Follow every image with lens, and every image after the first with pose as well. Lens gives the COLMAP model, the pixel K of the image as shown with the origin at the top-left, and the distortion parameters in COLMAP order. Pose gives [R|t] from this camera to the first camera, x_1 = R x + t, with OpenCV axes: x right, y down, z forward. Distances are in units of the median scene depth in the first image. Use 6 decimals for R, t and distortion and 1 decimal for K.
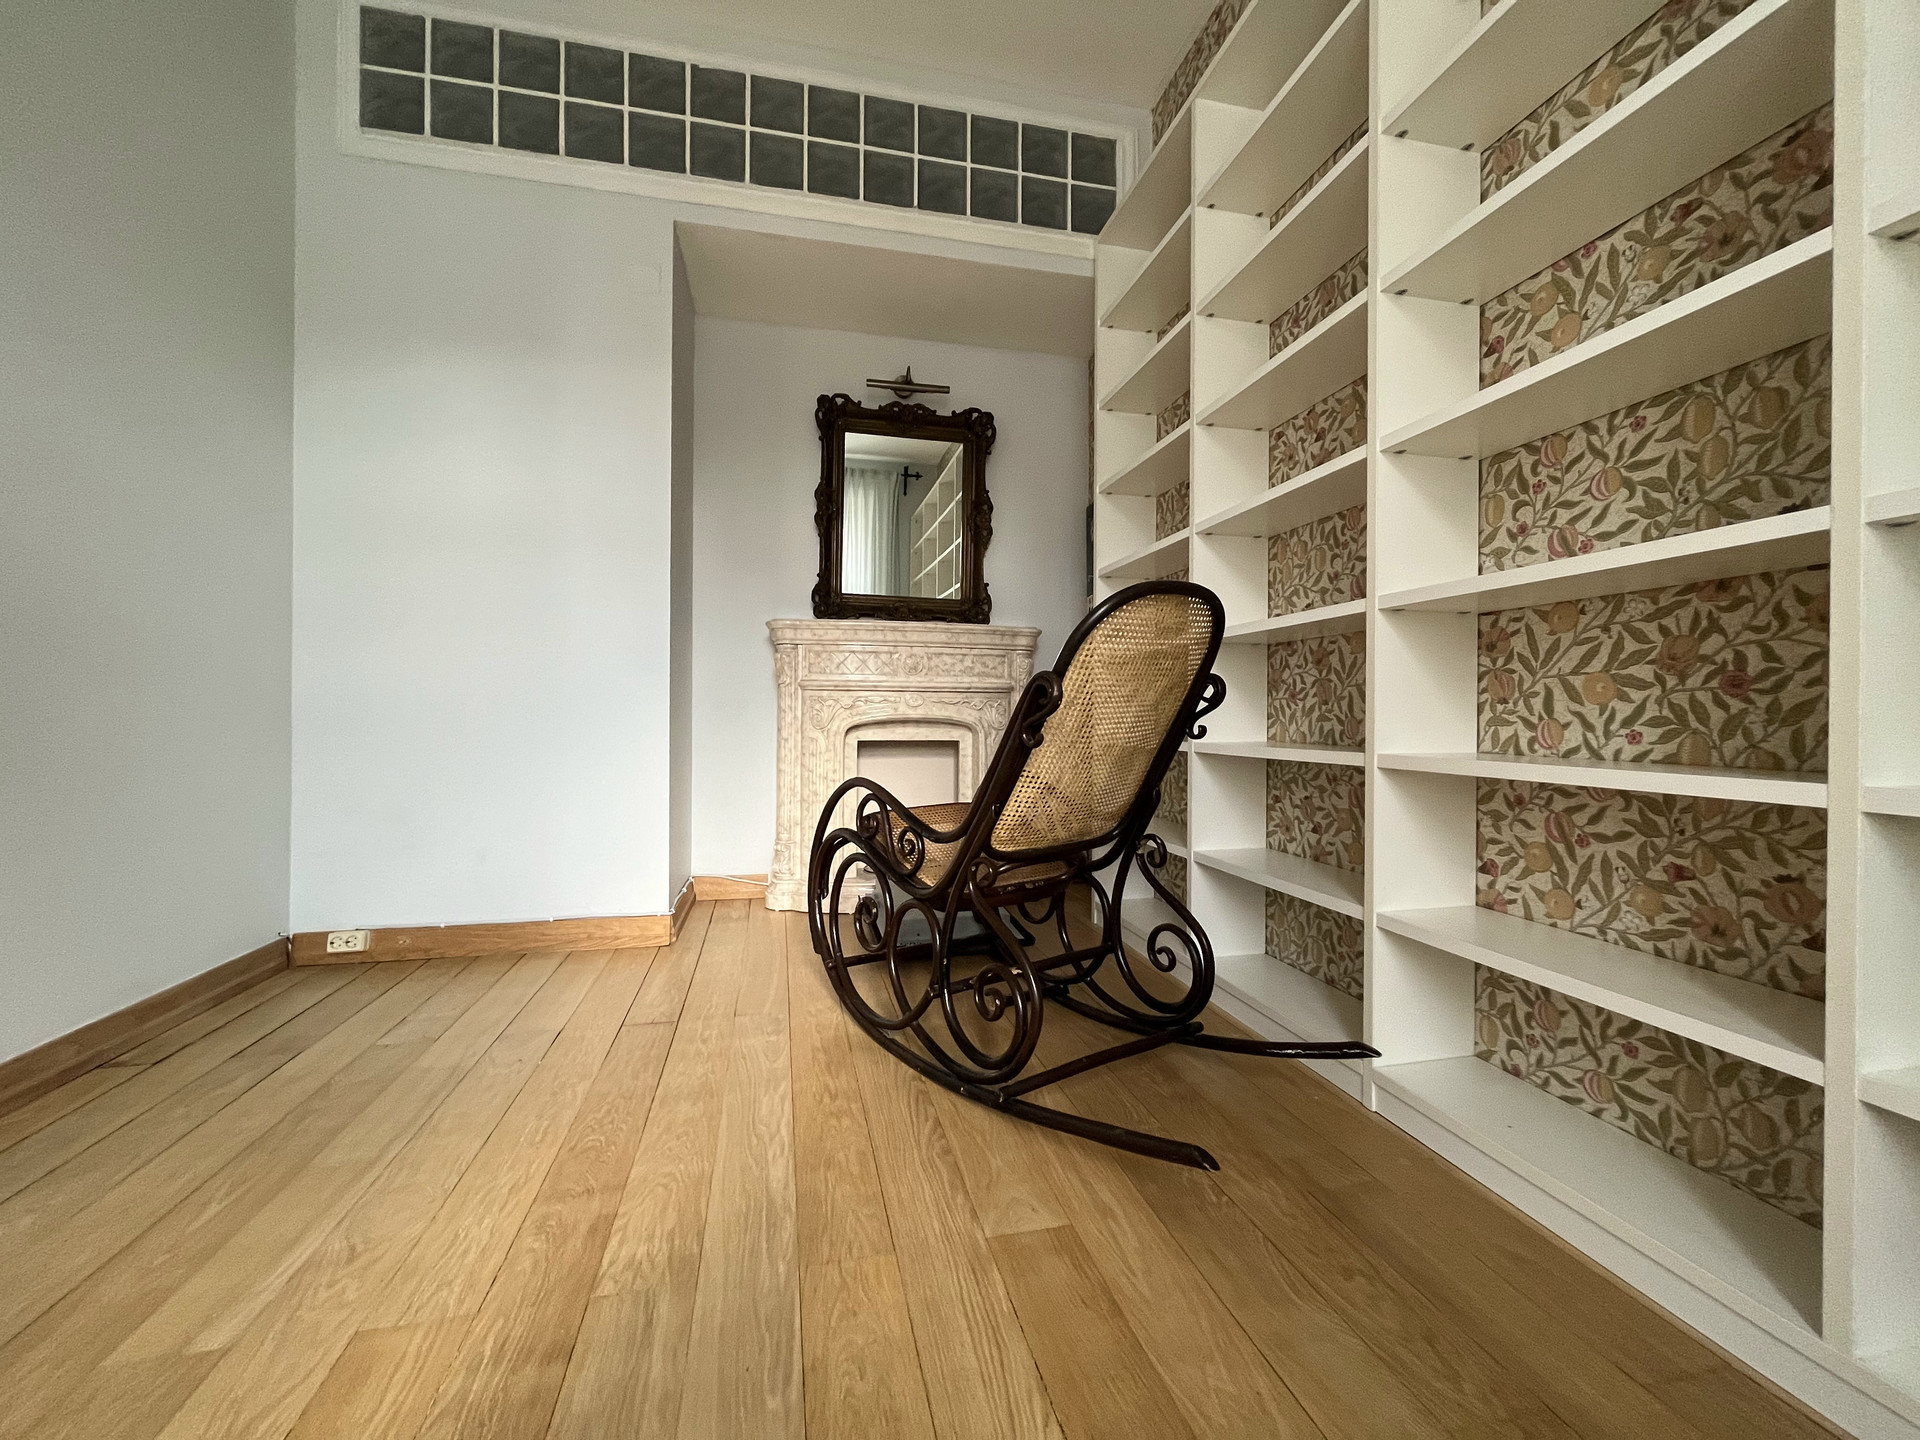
lens RADIAL K [[771.9, 0, 961.7], [0, 771.9, 715.4], [0, 0, 1]] dist [-0.002821, 0.000686]
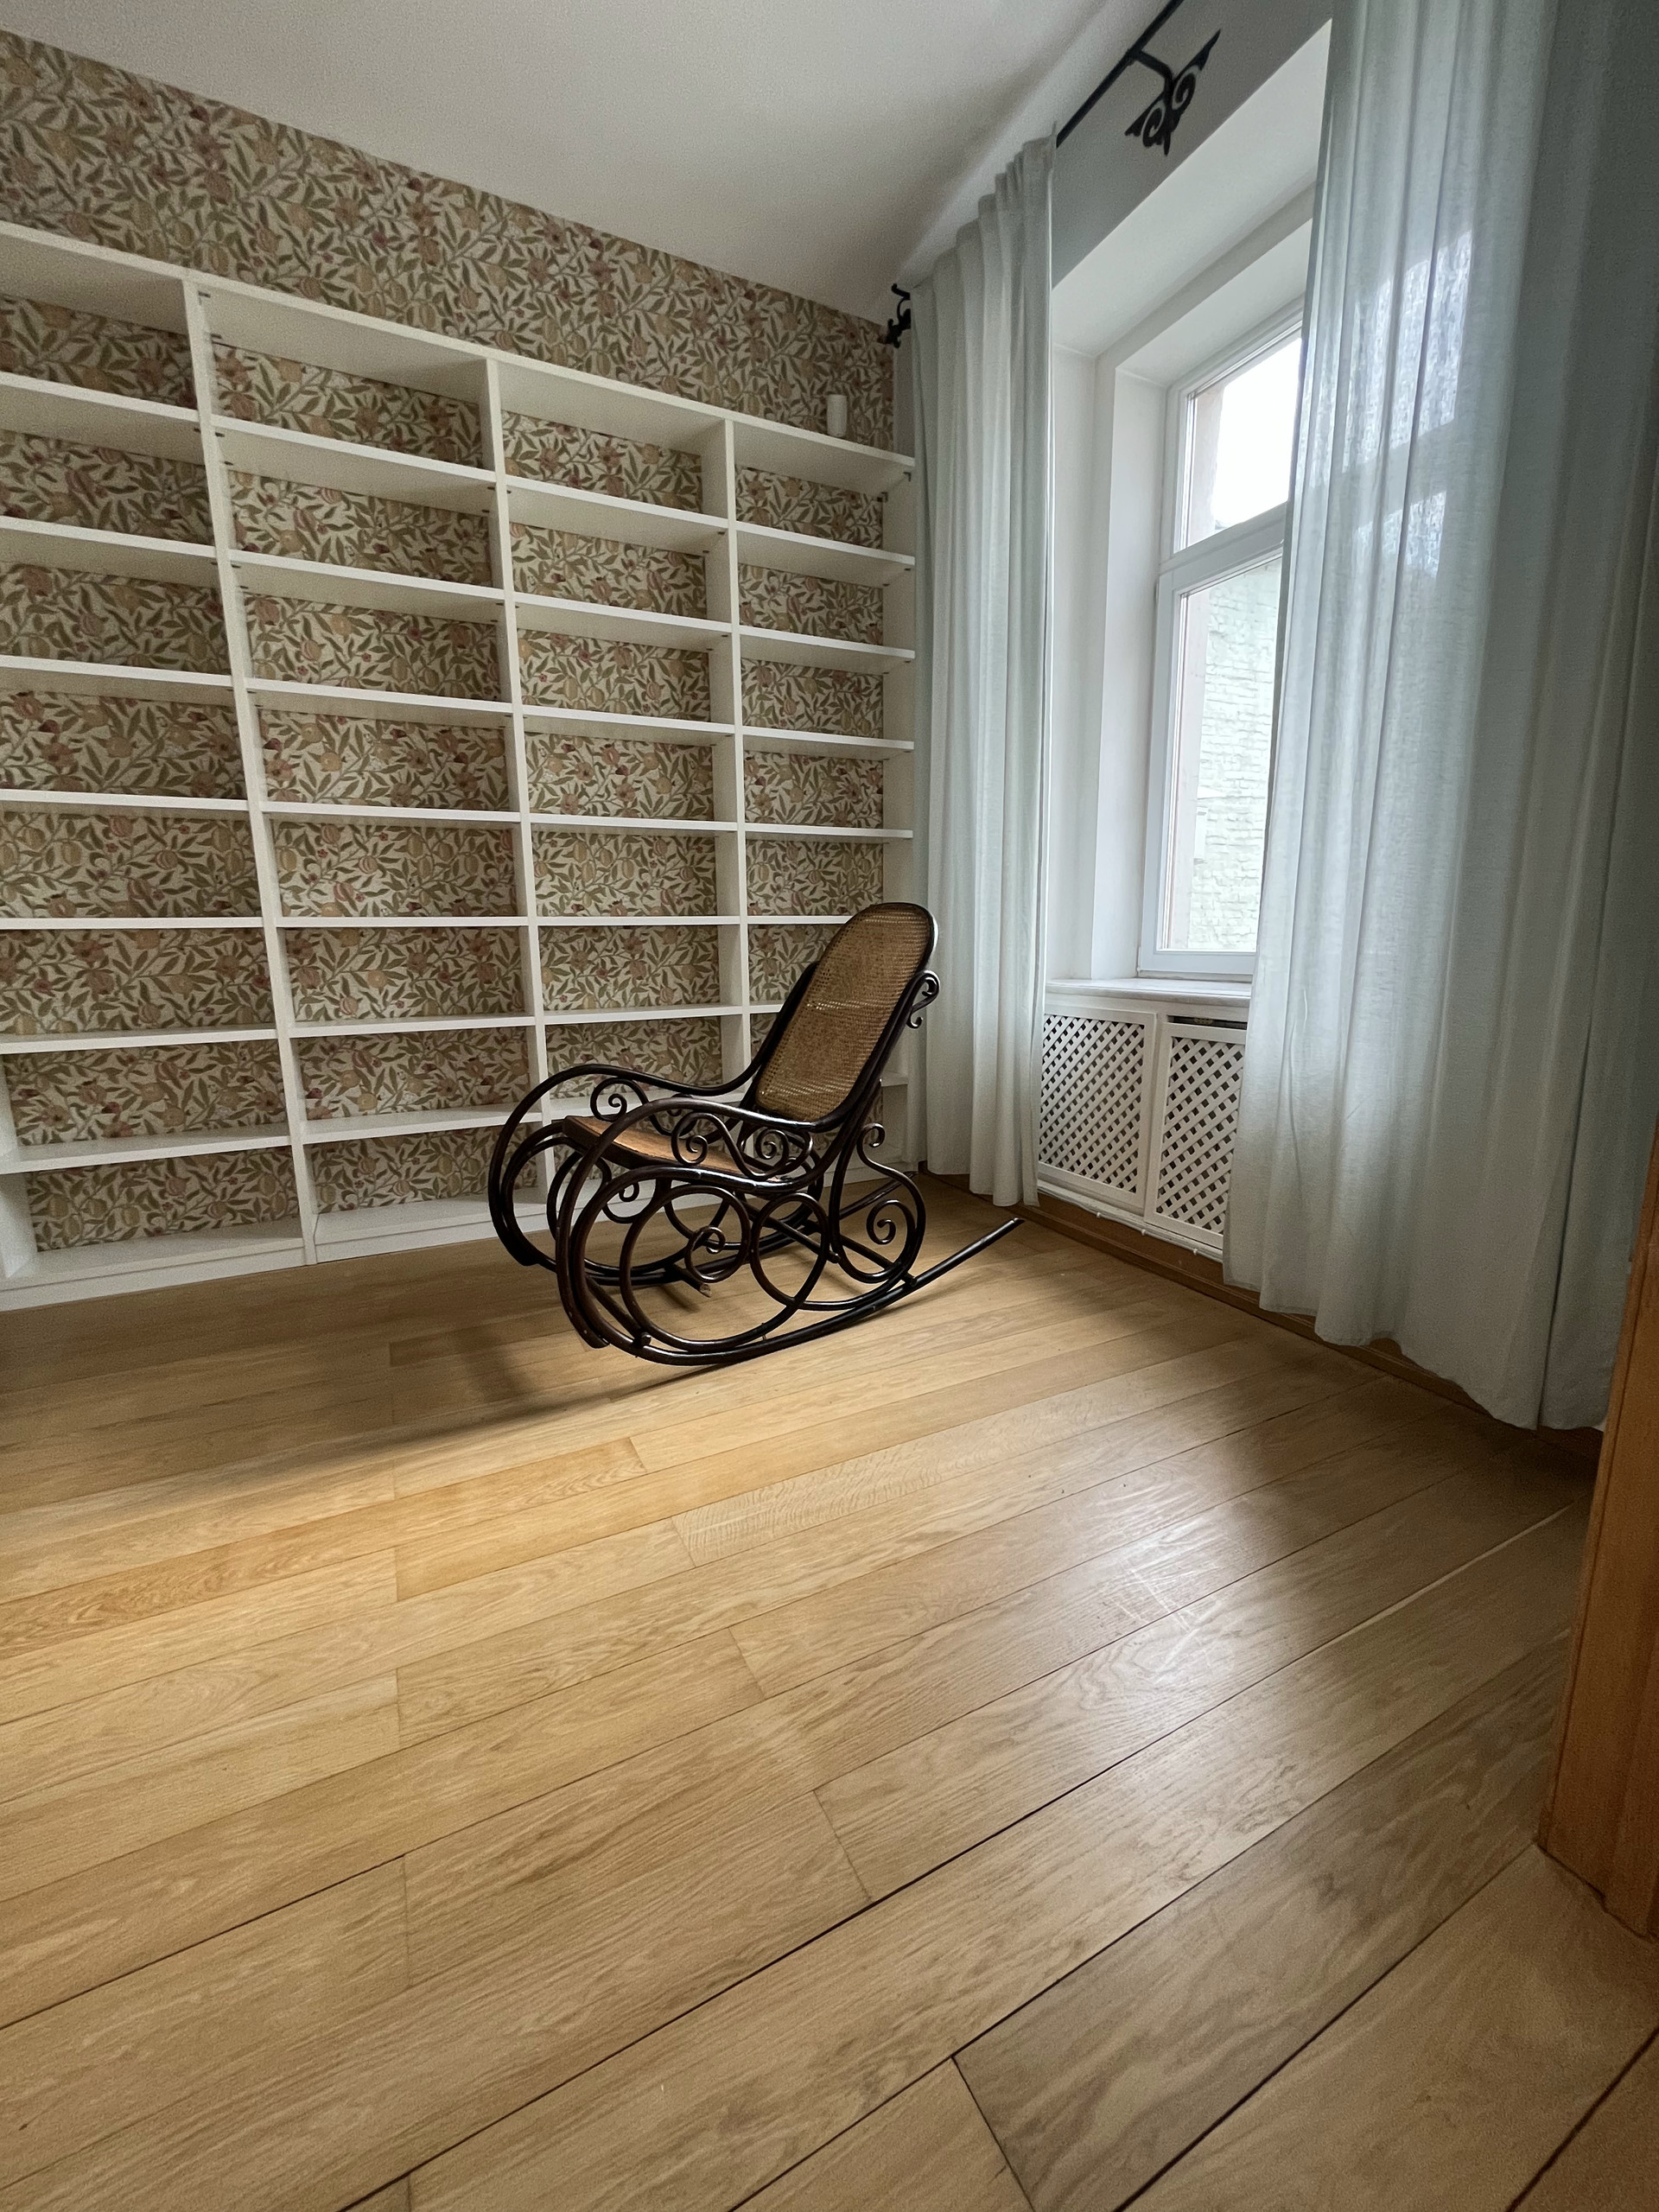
lens RADIAL K [[889.3, 0, 836.7], [0, 889.3, 1107.4], [0, 0, 1]] dist [-0.002821, 0.000686]
pose [[-0.245459, -0.184790, 0.951632, -1.363594], [0.011155, 0.981060, 0.193381, -0.118948], [-0.969343, 0.058082, -0.238749, 0.417307]]
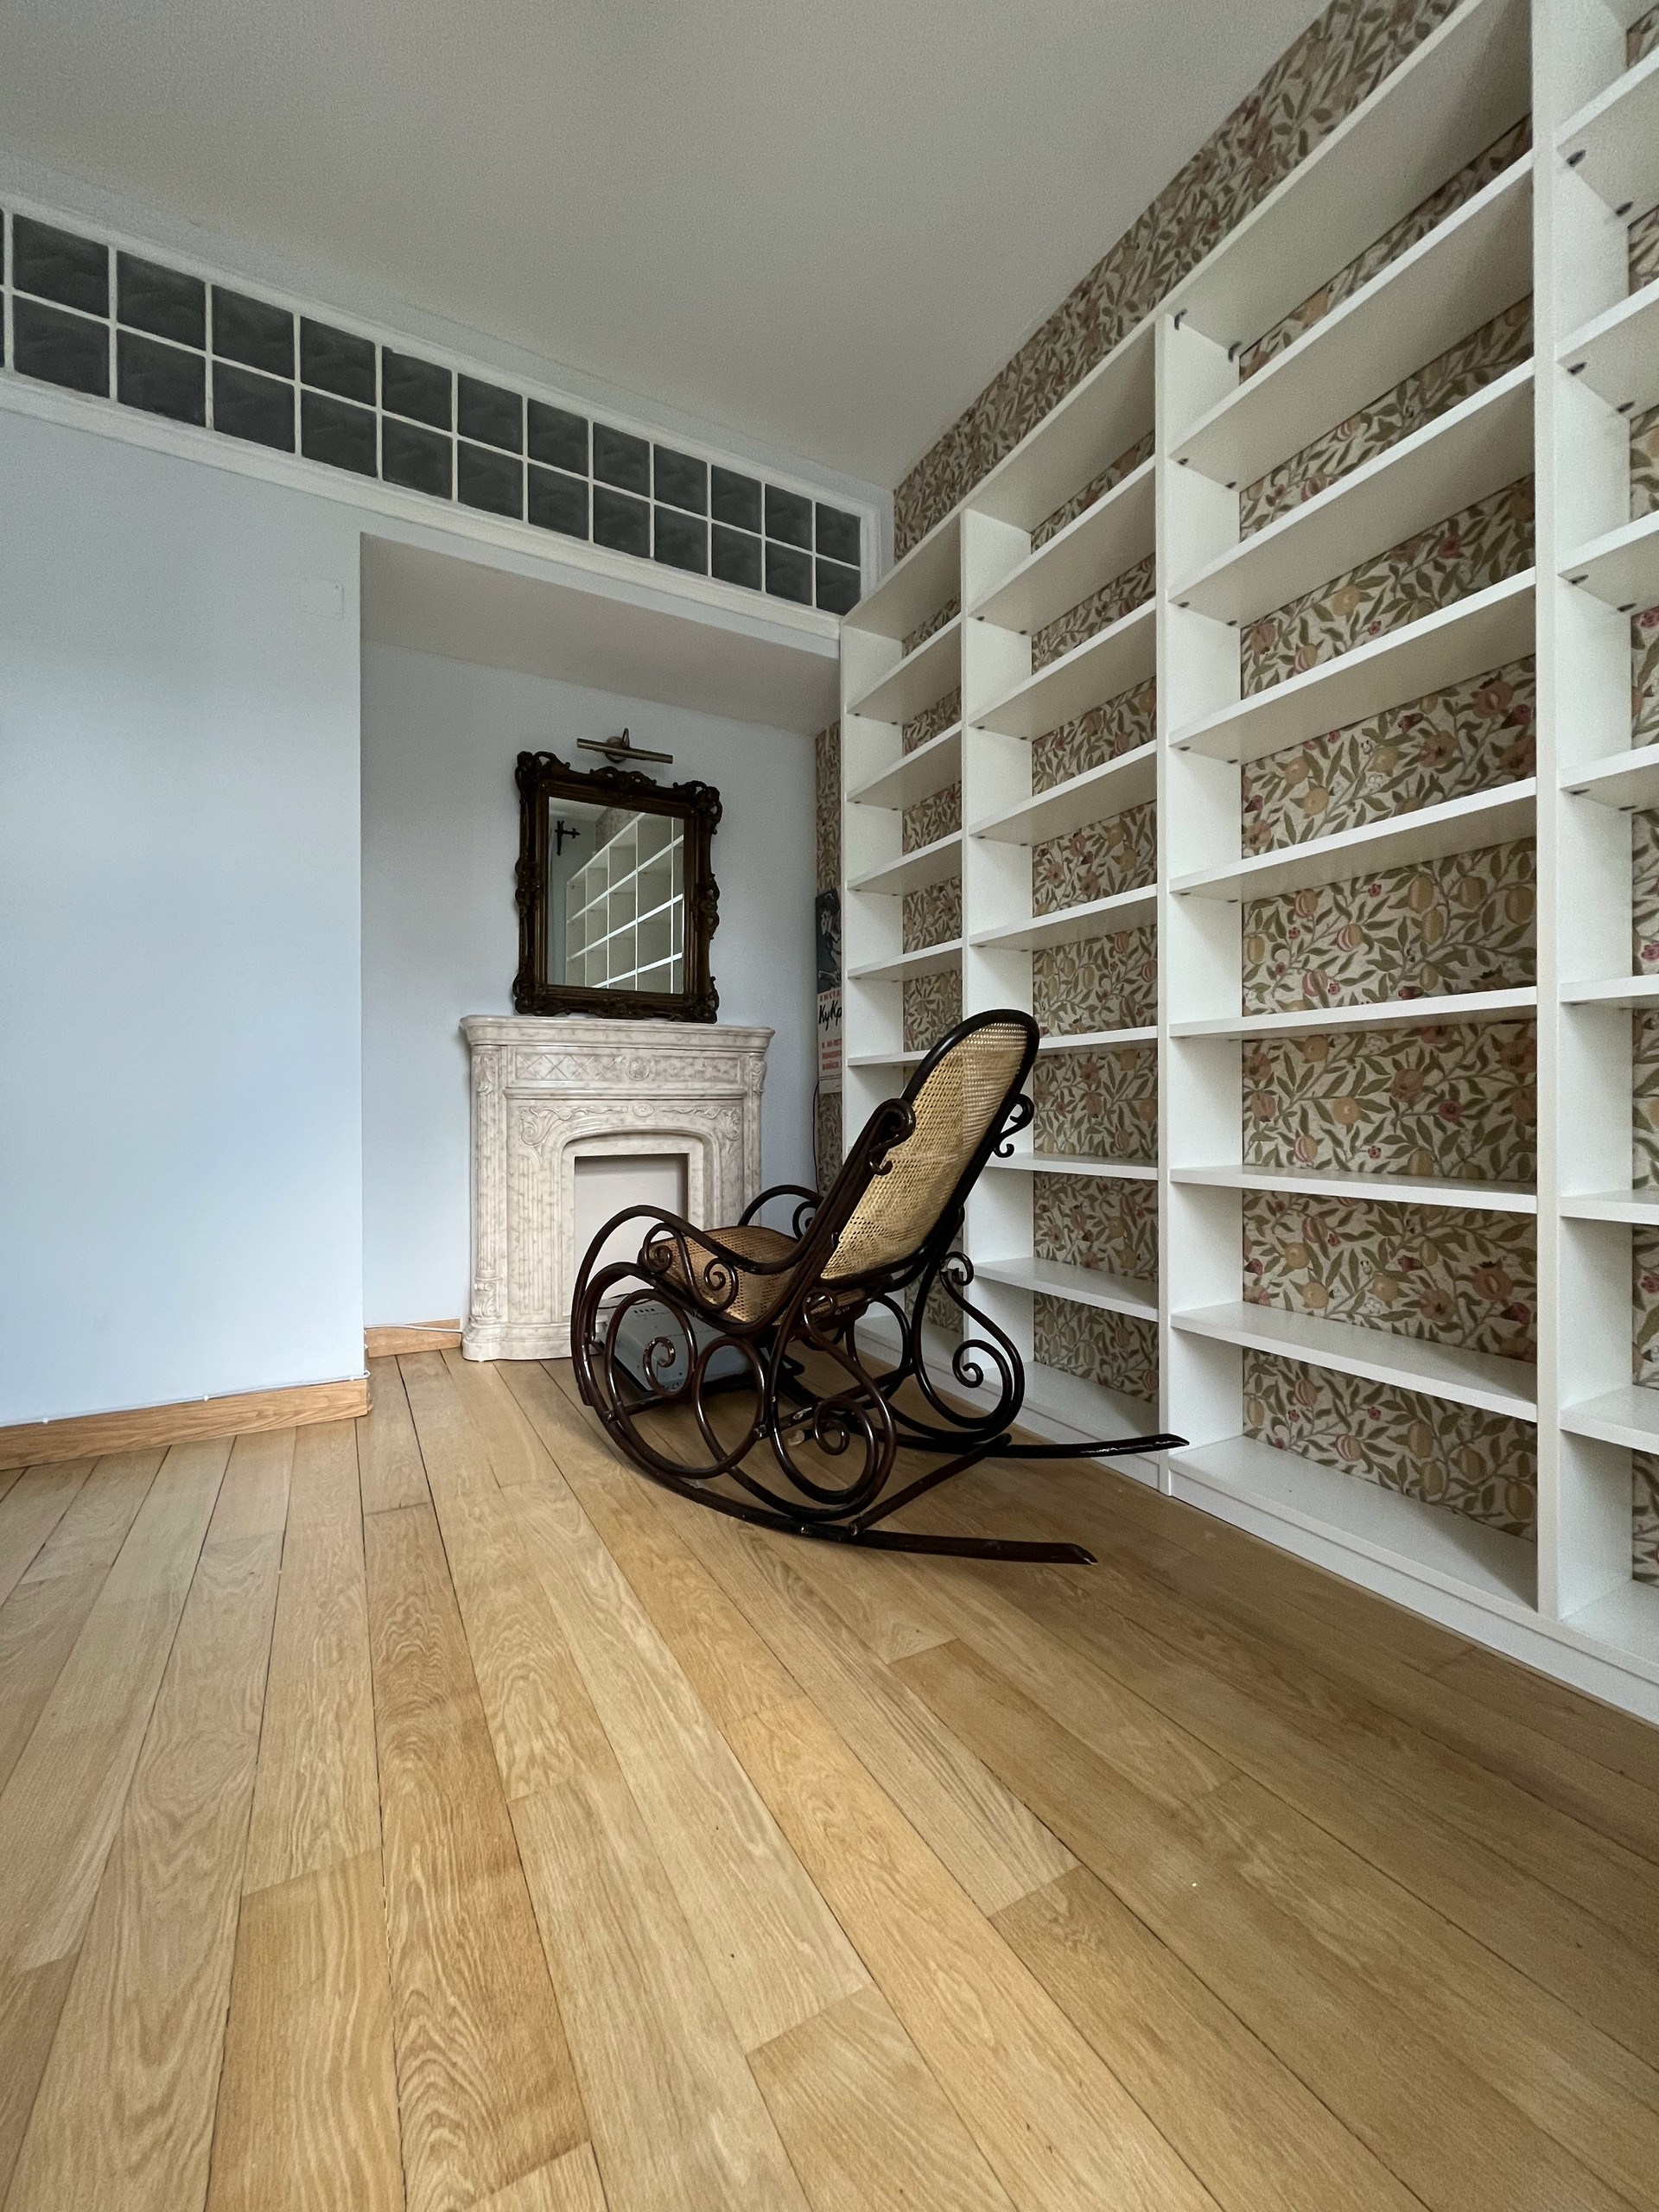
lens RADIAL K [[889.3, 0, 836.7], [0, 889.3, 1107.4], [0, 0, 1]] dist [-0.002821, 0.000686]
pose [[0.961125, -0.010722, 0.275904, -0.268658], [0.010568, 0.999942, 0.002044, -0.045907], [-0.275910, 0.000952, 0.961183, -0.083516]]
